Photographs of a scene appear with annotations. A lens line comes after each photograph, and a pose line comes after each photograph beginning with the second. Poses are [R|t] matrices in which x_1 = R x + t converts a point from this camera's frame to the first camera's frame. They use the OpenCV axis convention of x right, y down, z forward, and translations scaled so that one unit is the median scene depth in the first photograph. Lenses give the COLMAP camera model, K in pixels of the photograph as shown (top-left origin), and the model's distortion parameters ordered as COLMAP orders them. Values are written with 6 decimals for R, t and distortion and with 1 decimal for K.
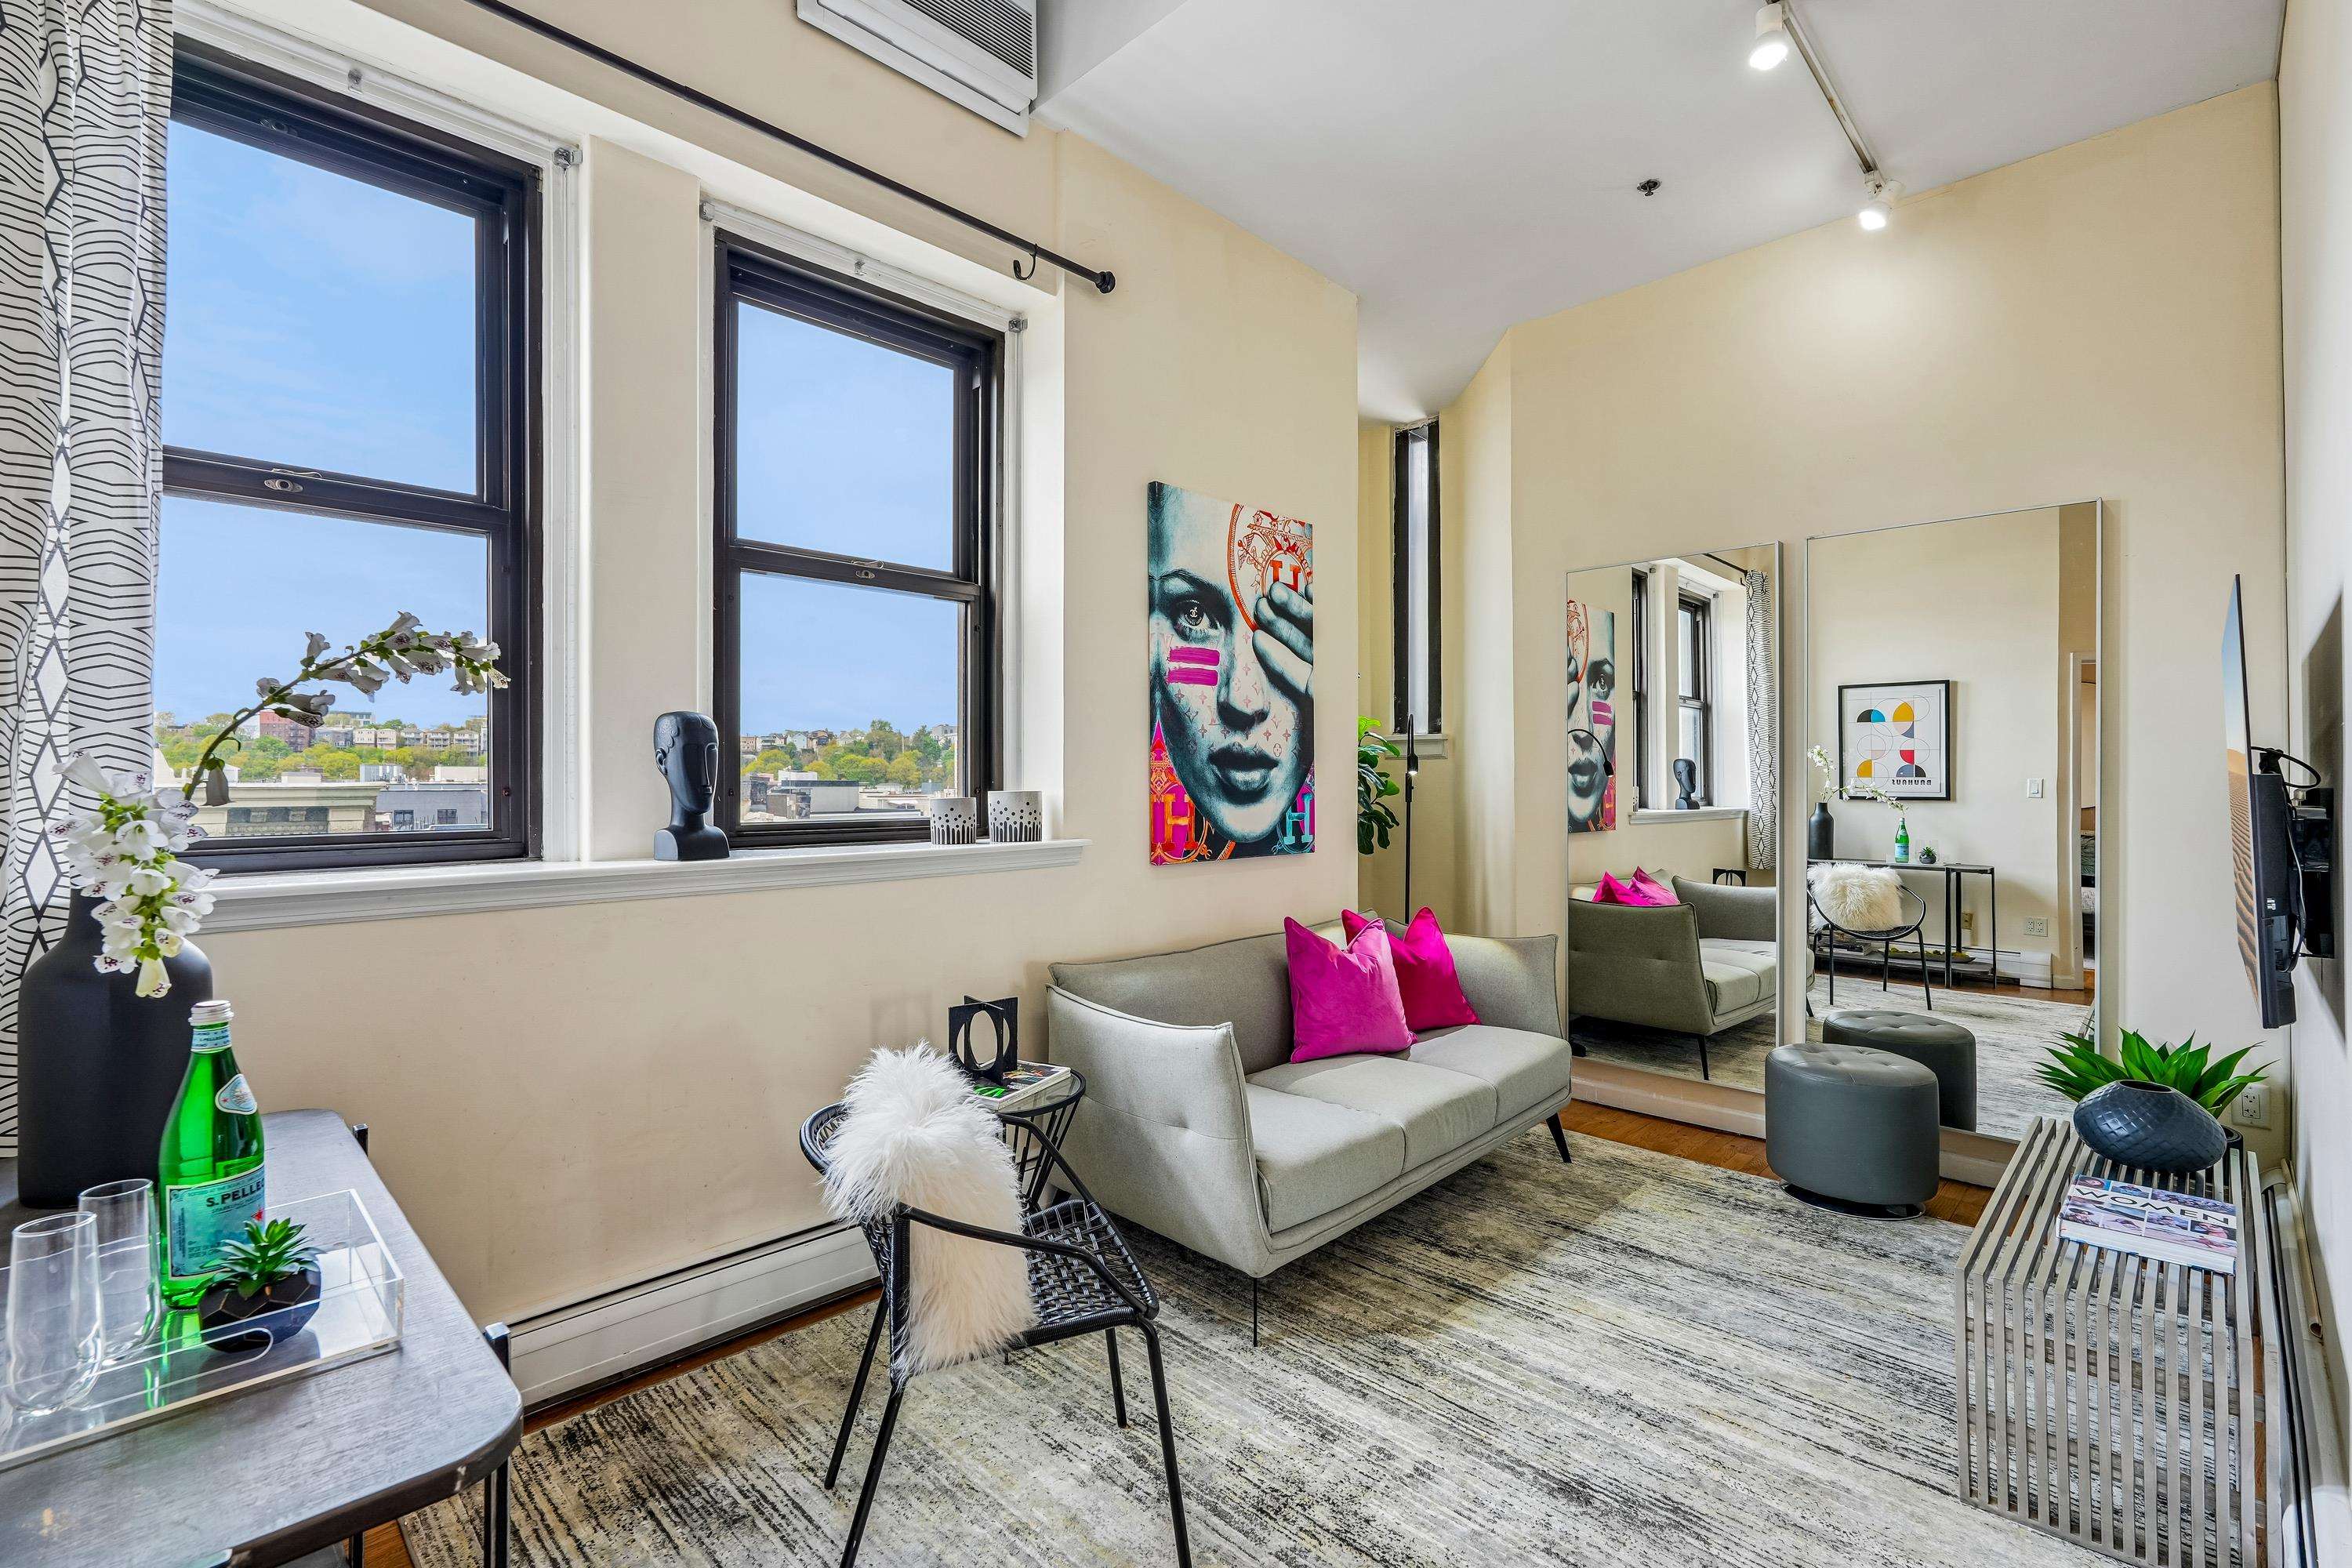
lens RADIAL K [[1069.6, 0, 1164.3], [0, 1069.6, 775.7], [0, 0, 1]] dist [-0.013439, 0.008486]
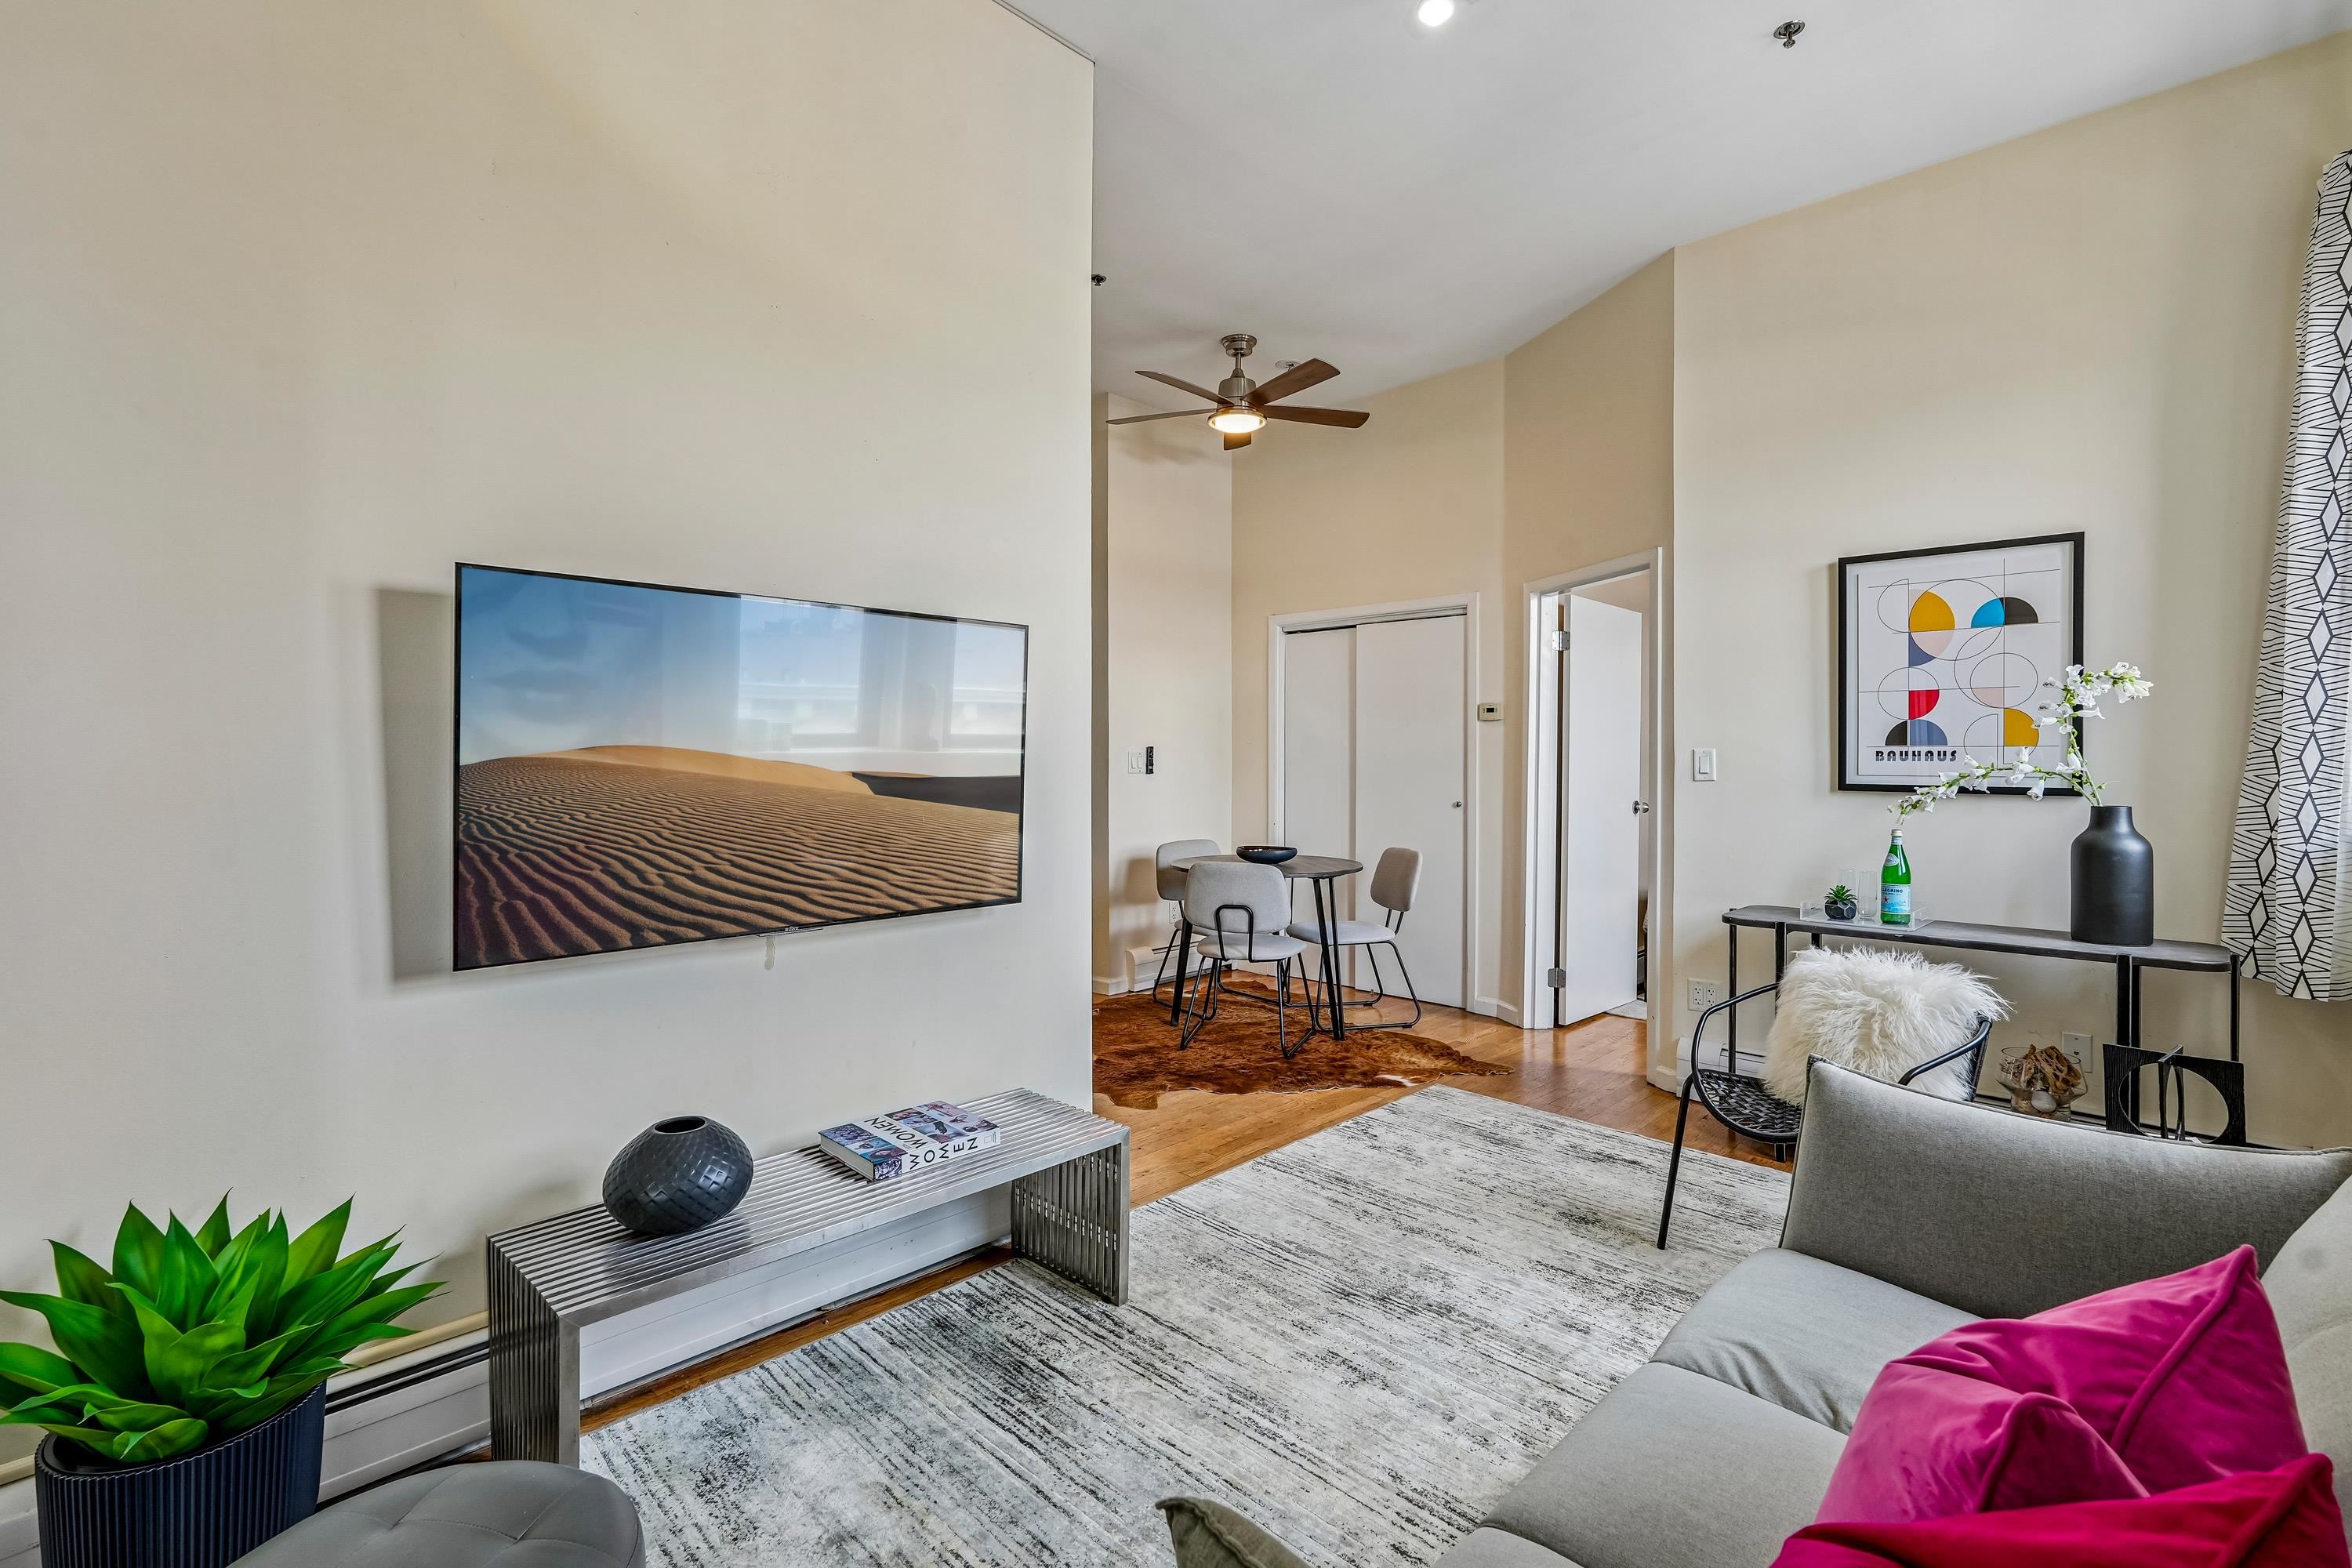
lens RADIAL K [[1069.6, 0, 1167.9], [0, 1069.6, 763.0], [0, 0, 1]] dist [-0.013439, 0.008486]
pose [[-0.999964, -0.004949, -0.006947, 0.394779], [-0.004949, 0.999988, -0.000011, 0.010267], [0.006947, 0.000024, -0.999976, 1.284510]]
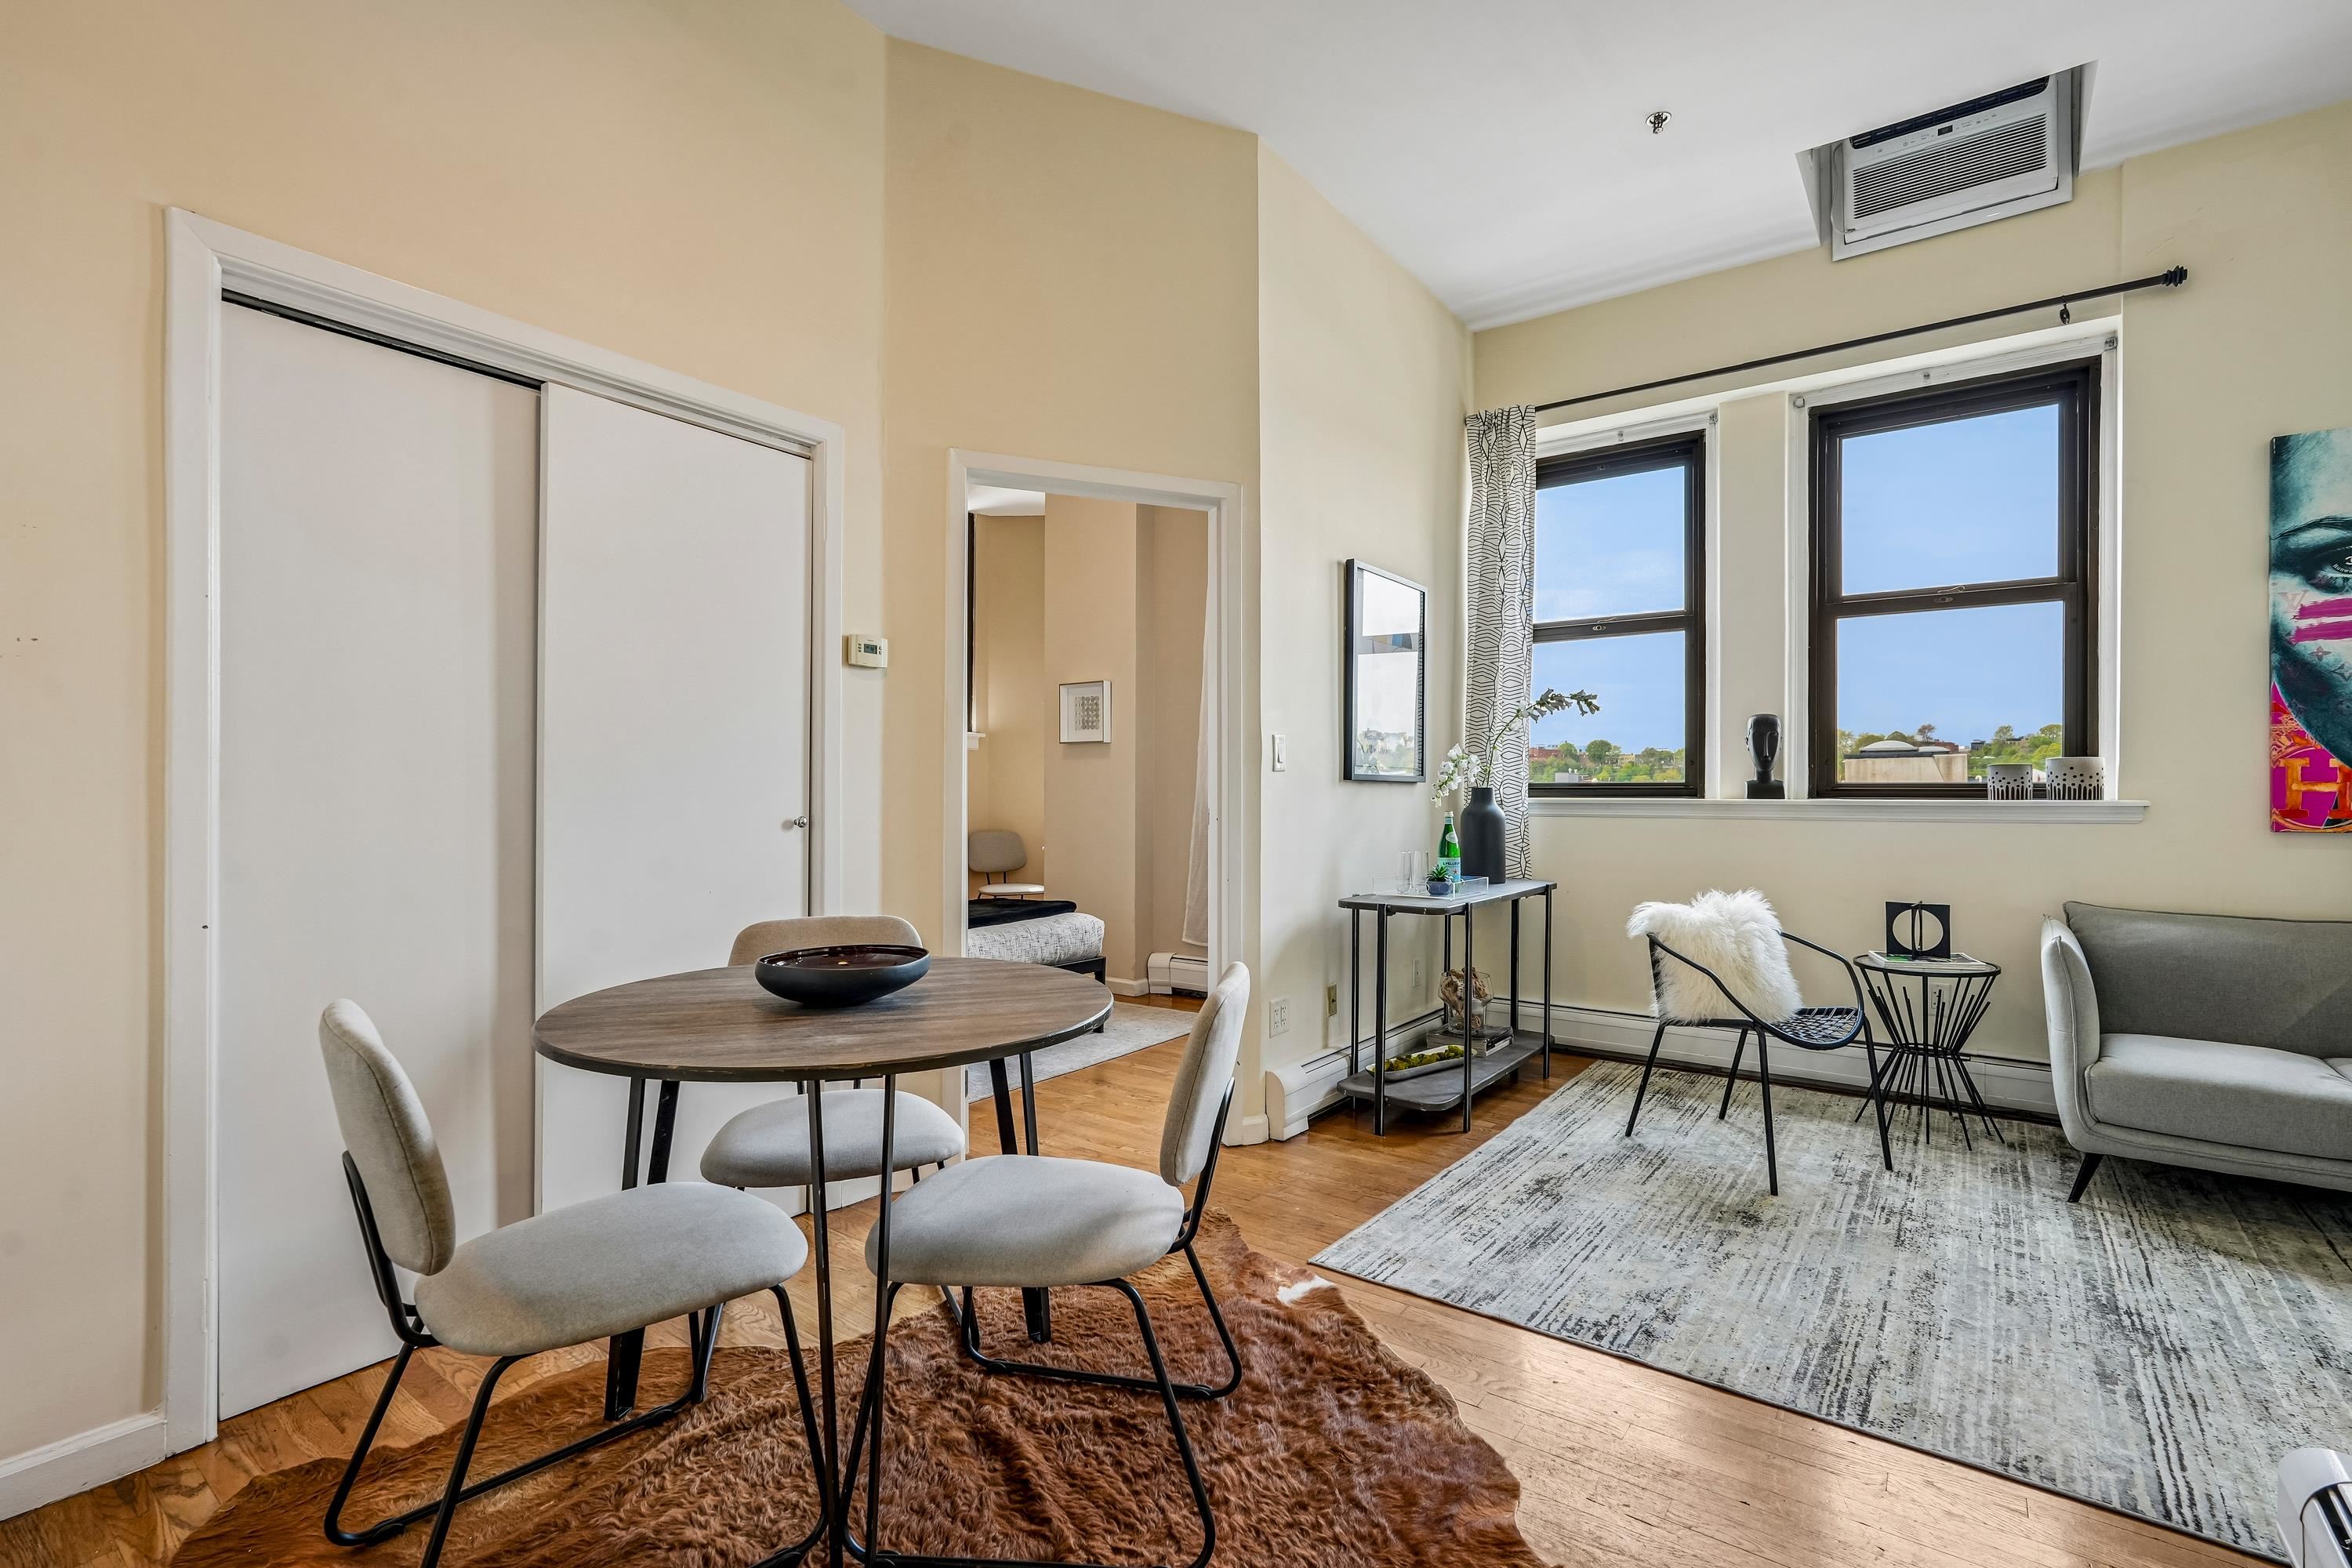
lens RADIAL K [[1069.6, 0, 1192.4], [0, 1069.6, 791.1], [0, 0, 1]] dist [-0.013439, 0.008486]
pose [[0.150949, -0.001150, -0.988541, 0.801318], [0.000766, 0.999999, -0.001046, 0.047032], [0.988541, -0.000599, 0.150950, -0.121690]]
